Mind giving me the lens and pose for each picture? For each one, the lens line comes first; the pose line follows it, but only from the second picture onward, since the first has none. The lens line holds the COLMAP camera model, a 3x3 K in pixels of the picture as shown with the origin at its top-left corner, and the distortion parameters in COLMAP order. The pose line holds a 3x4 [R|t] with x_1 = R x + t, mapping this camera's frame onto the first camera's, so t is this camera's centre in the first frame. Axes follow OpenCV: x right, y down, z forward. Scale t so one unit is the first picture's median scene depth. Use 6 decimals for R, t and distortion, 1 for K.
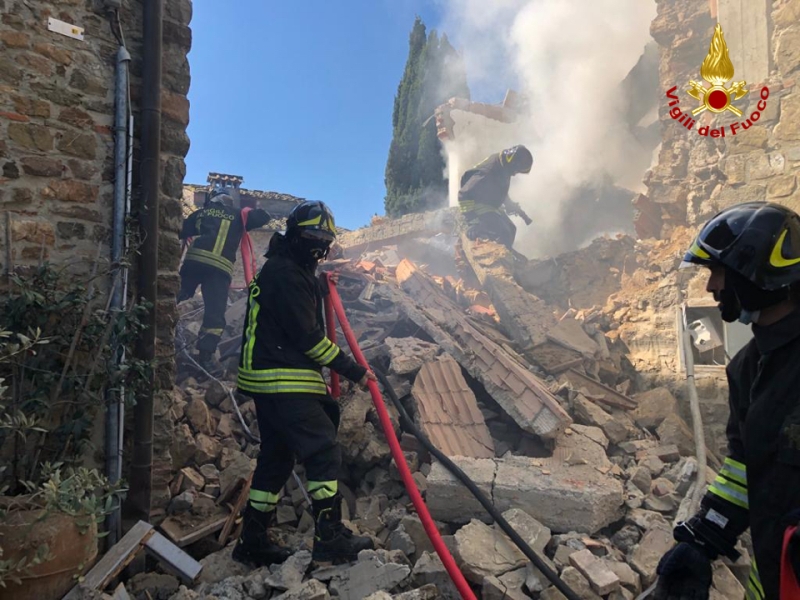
lens RADIAL K [[638.7, 0, 405.9], [0, 638.7, 292.8], [0, 0, 1]] dist [0.024460, -0.002847]
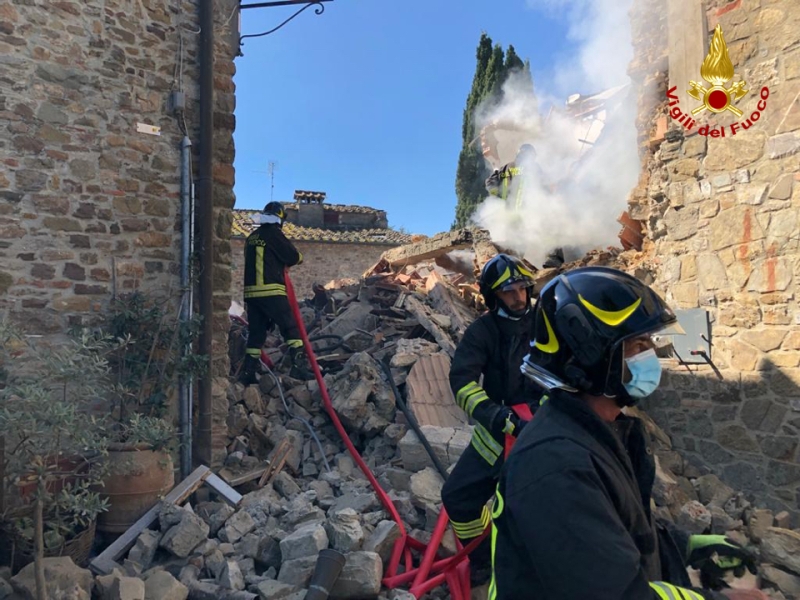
lens RADIAL K [[634.4, 0, 400.0], [0, 634.4, 300.0], [0, 0, 1]] dist [0.016221, -0.010208]
pose [[0.988496, -0.021387, -0.149724, 0.219682], [0.021976, 0.999756, 0.002280, -0.011593], [0.149639, -0.005544, 0.988725, -0.307682]]
